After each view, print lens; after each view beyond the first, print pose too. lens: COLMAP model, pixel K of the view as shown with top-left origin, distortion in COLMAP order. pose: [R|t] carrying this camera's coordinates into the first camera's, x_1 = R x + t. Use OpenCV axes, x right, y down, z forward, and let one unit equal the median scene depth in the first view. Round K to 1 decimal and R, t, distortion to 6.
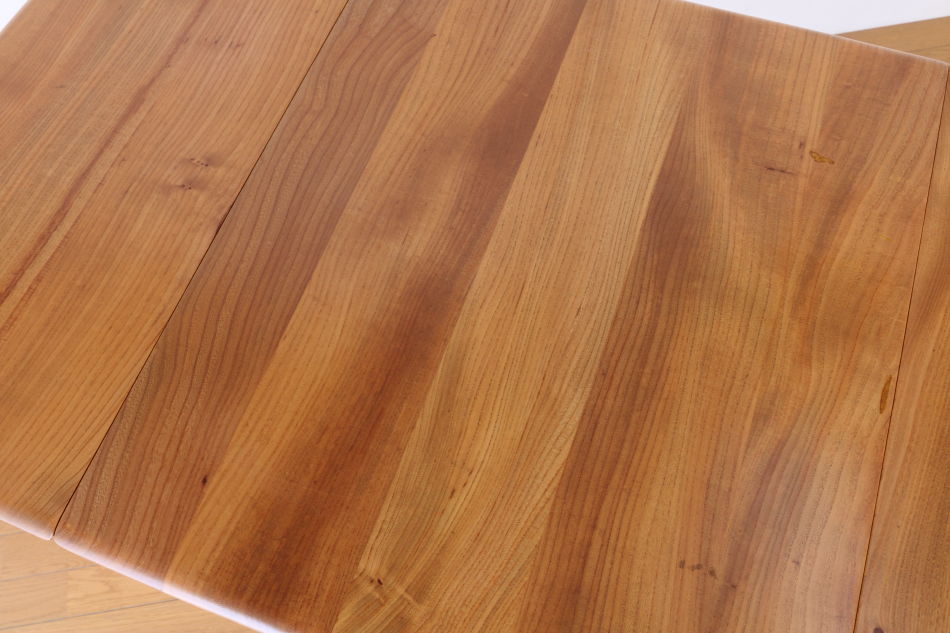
lens RADIAL K [[889.3, 0, 479.1], [0, 889.3, 318.3], [0, 0, 1]] dist [-0.038099, 0.000000]
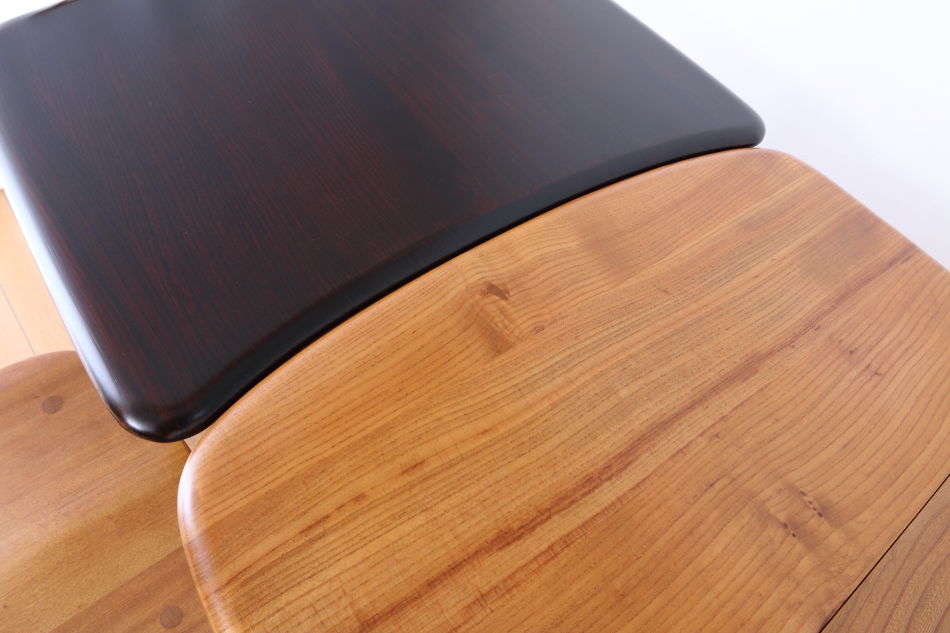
lens RADIAL K [[679.9, 0, 477.2], [0, 679.9, 322.1], [0, 0, 1]] dist [-0.078188, 0.045260]
pose [[0.819170, 0.559383, -0.126691, -0.589832], [-0.573248, 0.805691, -0.149161, -0.064170], [0.018635, 0.194813, 0.980663, 0.470542]]
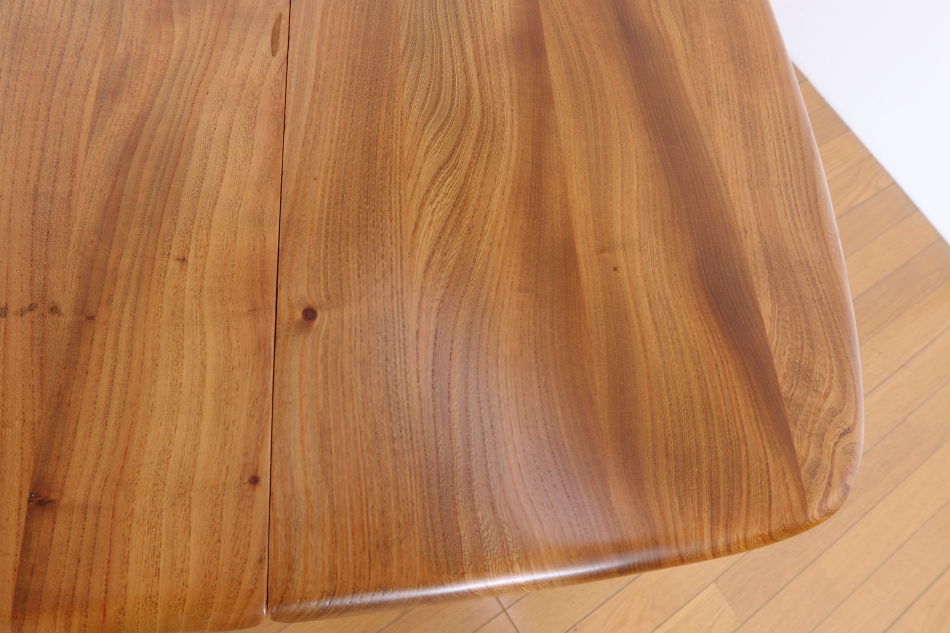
lens RADIAL K [[679.9, 0, 478.2], [0, 679.9, 318.2], [0, 0, 1]] dist [-0.078188, 0.045260]
pose [[0.888556, -0.296074, 0.350440, 0.306269], [0.266284, 0.954874, 0.131562, 0.260110], [-0.373578, -0.023584, 0.927299, 0.355690]]
